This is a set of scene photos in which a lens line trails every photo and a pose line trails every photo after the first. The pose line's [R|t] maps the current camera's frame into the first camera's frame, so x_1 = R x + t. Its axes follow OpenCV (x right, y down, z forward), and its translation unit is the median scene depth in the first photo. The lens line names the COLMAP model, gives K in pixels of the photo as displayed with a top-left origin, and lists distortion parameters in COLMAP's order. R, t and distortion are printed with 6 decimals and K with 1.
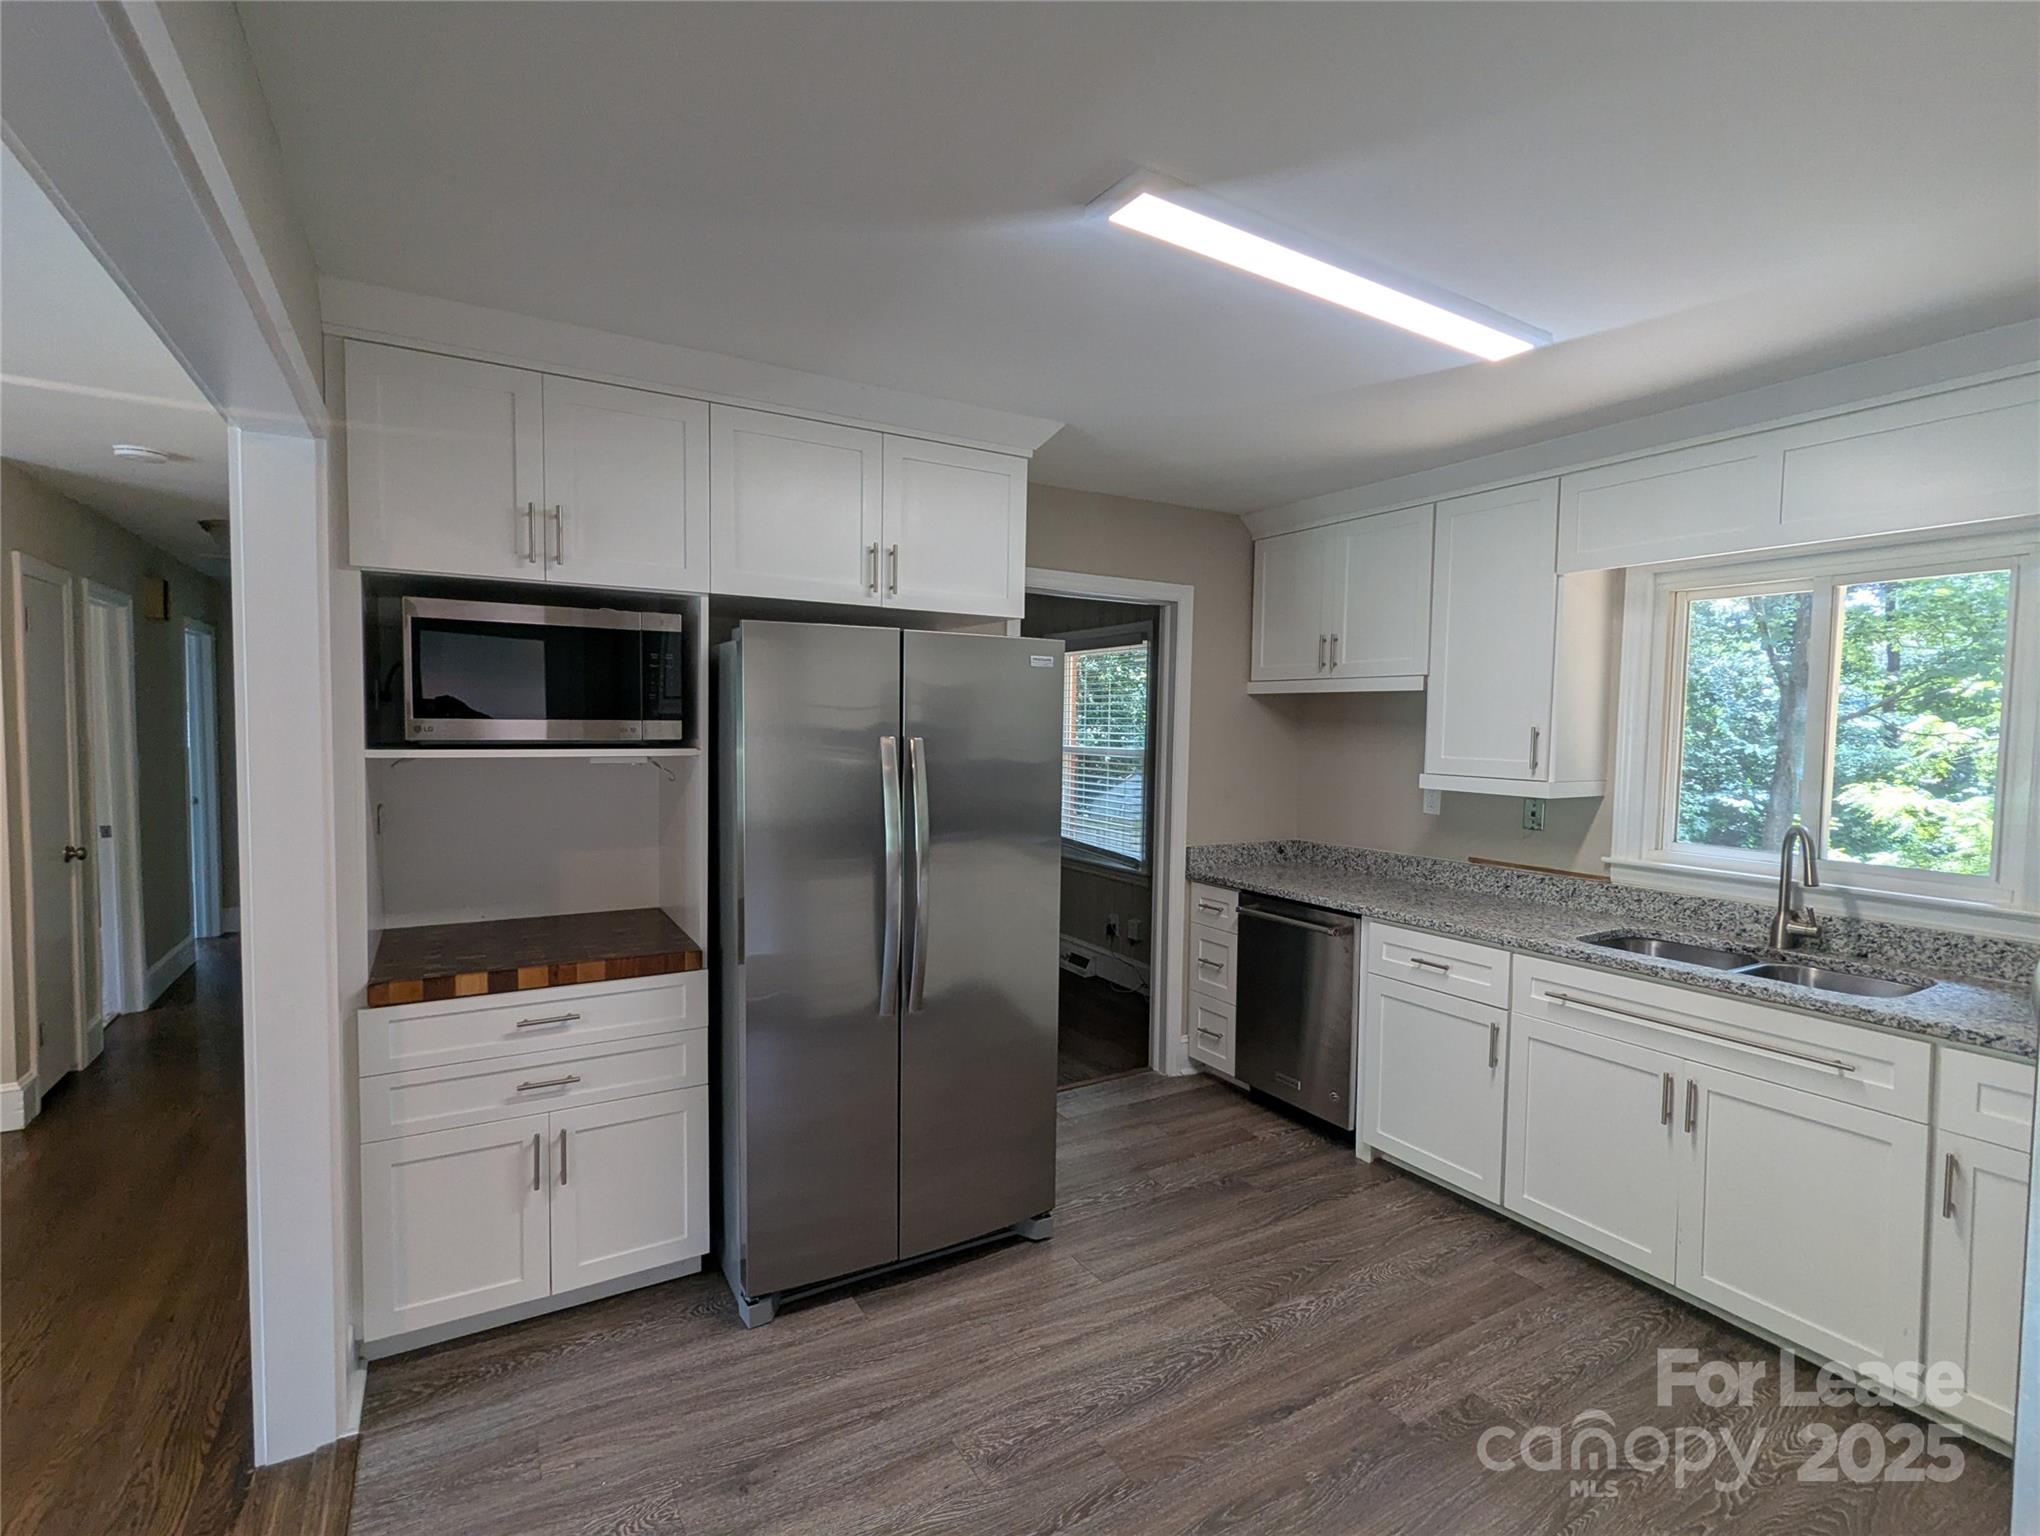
lens RADIAL K [[970.2, 0, 1036.9], [0, 970.2, 768.4], [0, 0, 1]] dist [0.000733, 0.000333]
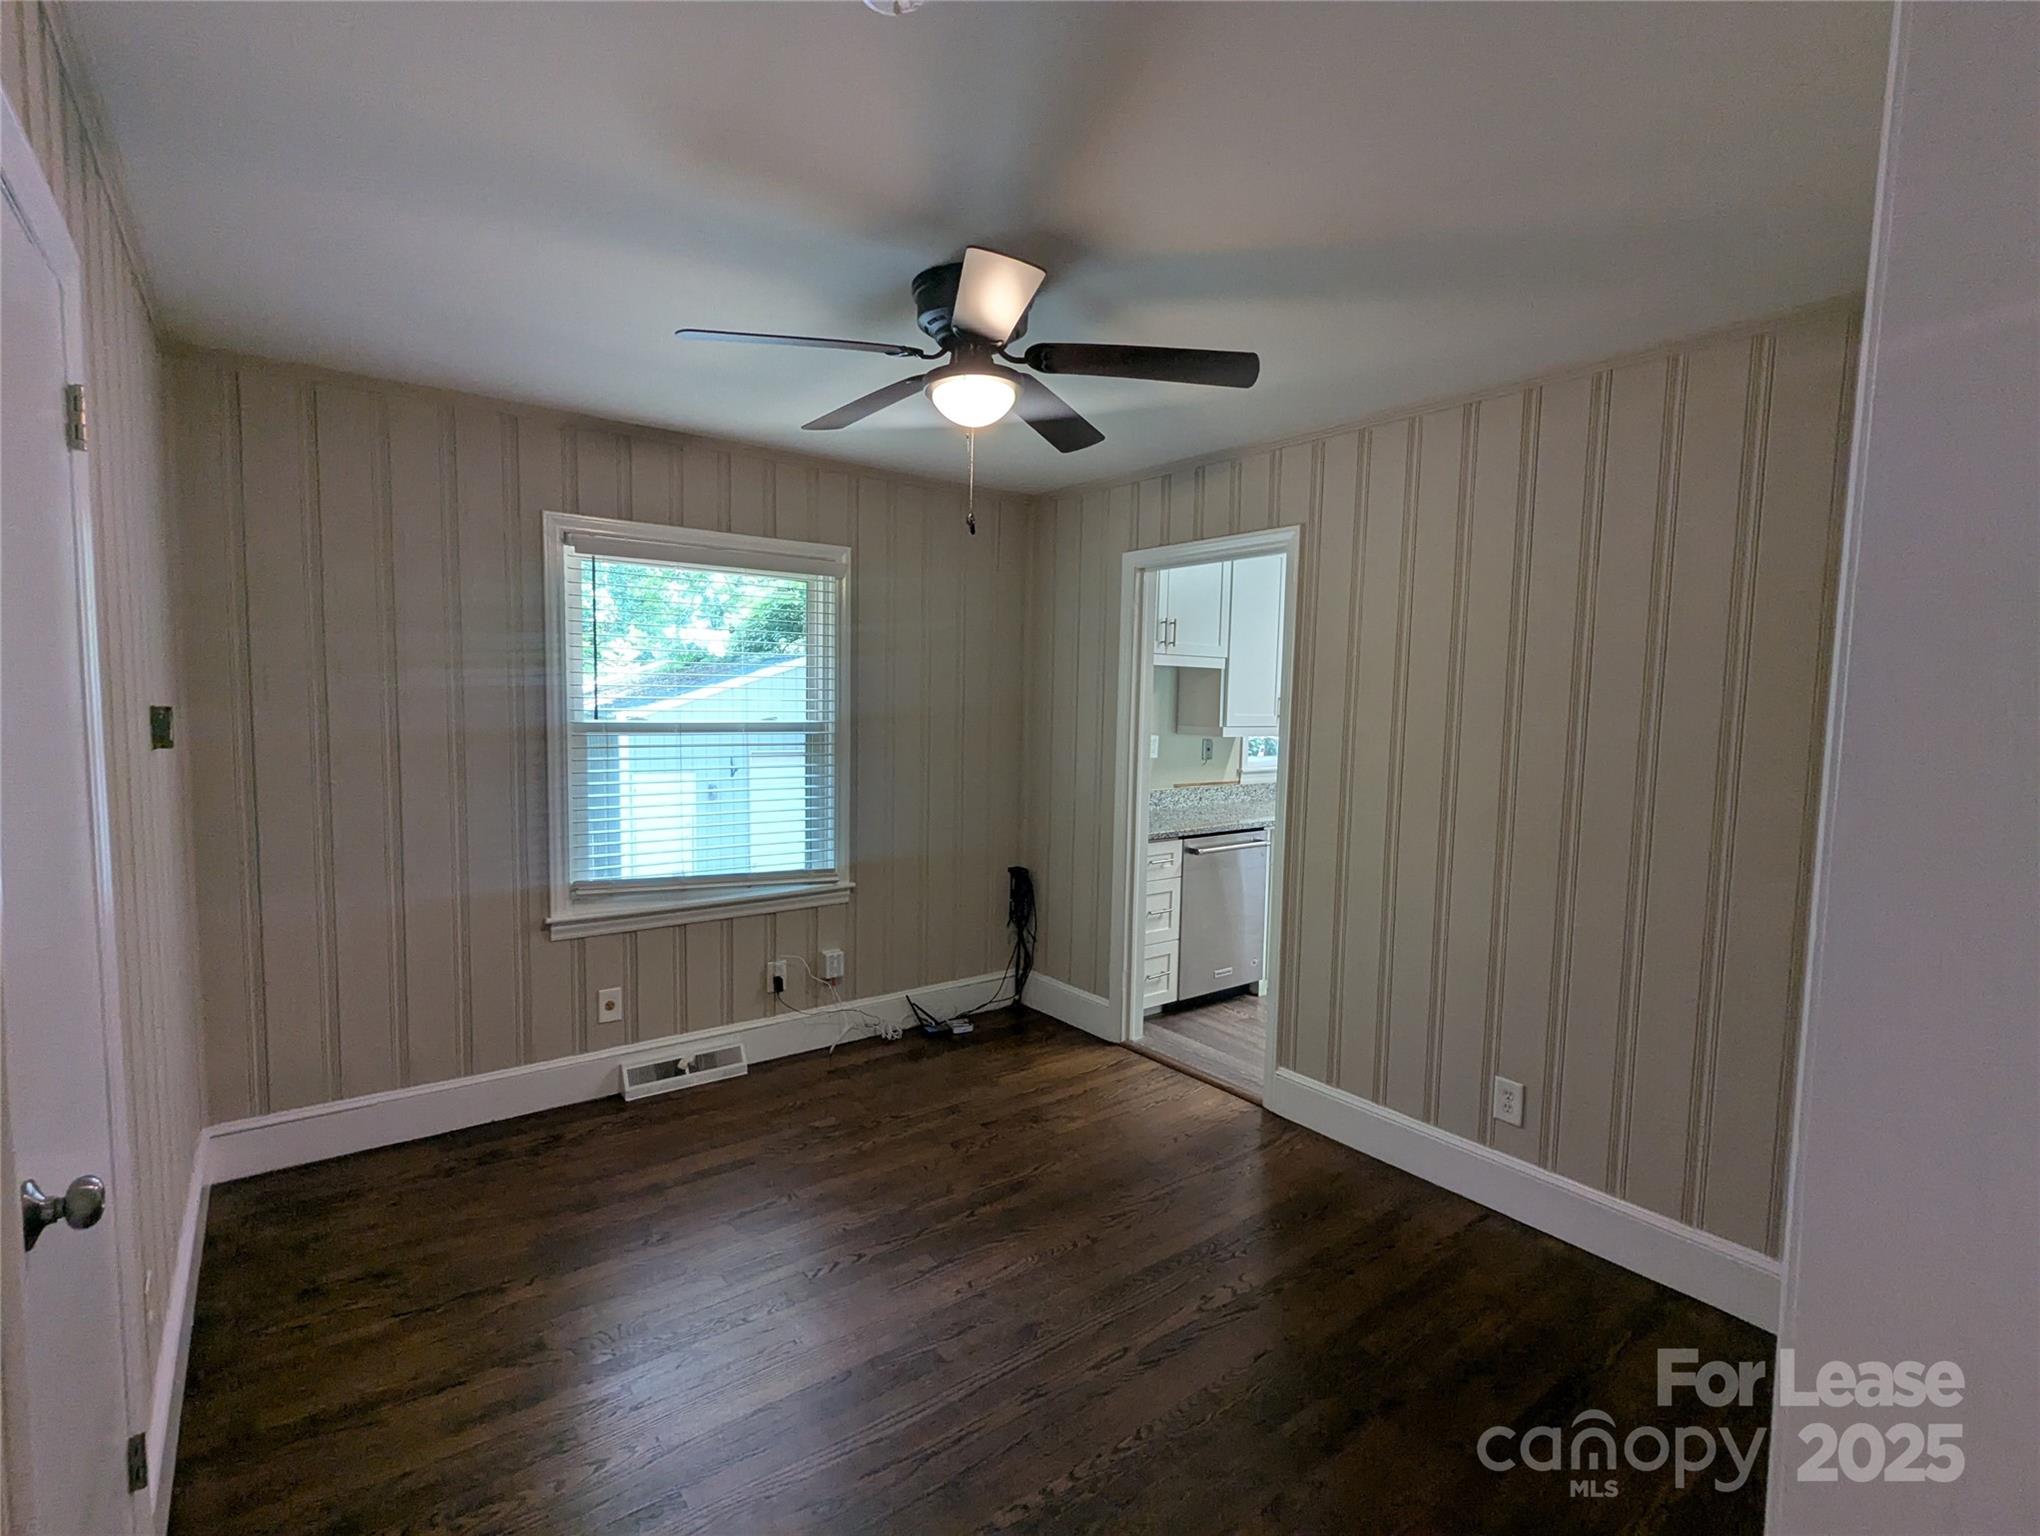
lens RADIAL K [[970.2, 0, 1011.3], [0, 970.2, 773.4], [0, 0, 1]] dist [0.000733, 0.000333]
pose [[-0.102180, -0.098991, 0.989828, -1.242690], [0.027708, 0.994367, 0.102305, -0.102551], [-0.994380, 0.037880, -0.098862, 1.813228]]
